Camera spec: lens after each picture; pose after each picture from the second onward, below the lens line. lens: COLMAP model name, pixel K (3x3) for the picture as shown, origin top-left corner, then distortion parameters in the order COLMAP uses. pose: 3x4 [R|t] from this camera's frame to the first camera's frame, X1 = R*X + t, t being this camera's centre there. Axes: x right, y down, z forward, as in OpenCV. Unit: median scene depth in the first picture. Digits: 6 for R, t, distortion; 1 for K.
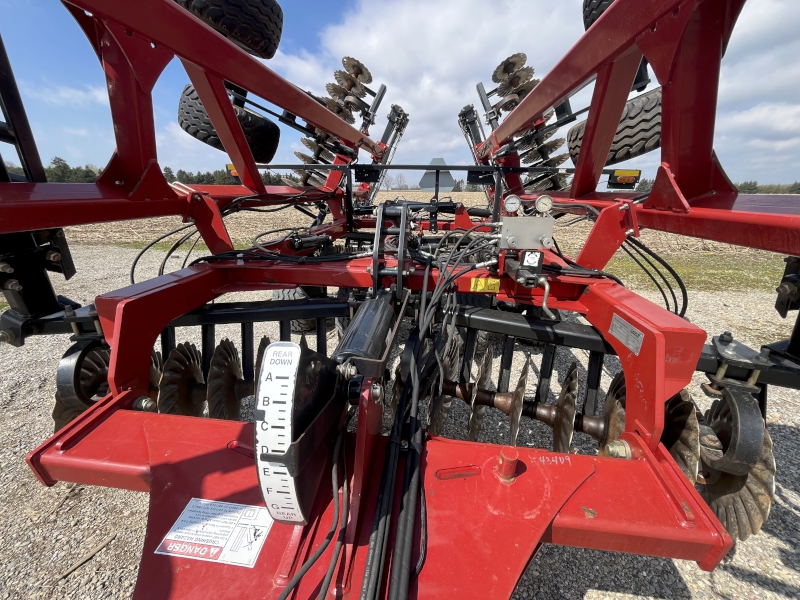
lens RADIAL K [[320.6, 0, 399.9], [0, 320.6, 289.5], [0, 0, 1]] dist [0.000063, -0.000096]
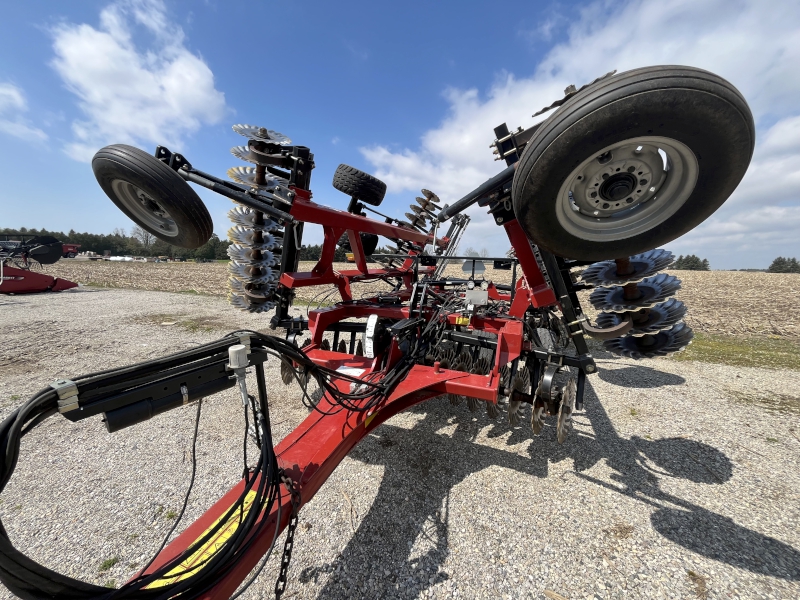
lens RADIAL K [[320.6, 0, 399.9], [0, 320.6, 289.5], [0, 0, 1]] dist [0.000063, -0.000096]
pose [[0.964267, 0.041346, -0.261686, 0.178114], [-0.096266, 0.974914, -0.200690, 0.105047], [0.246824, 0.218710, 0.944057, -0.484412]]
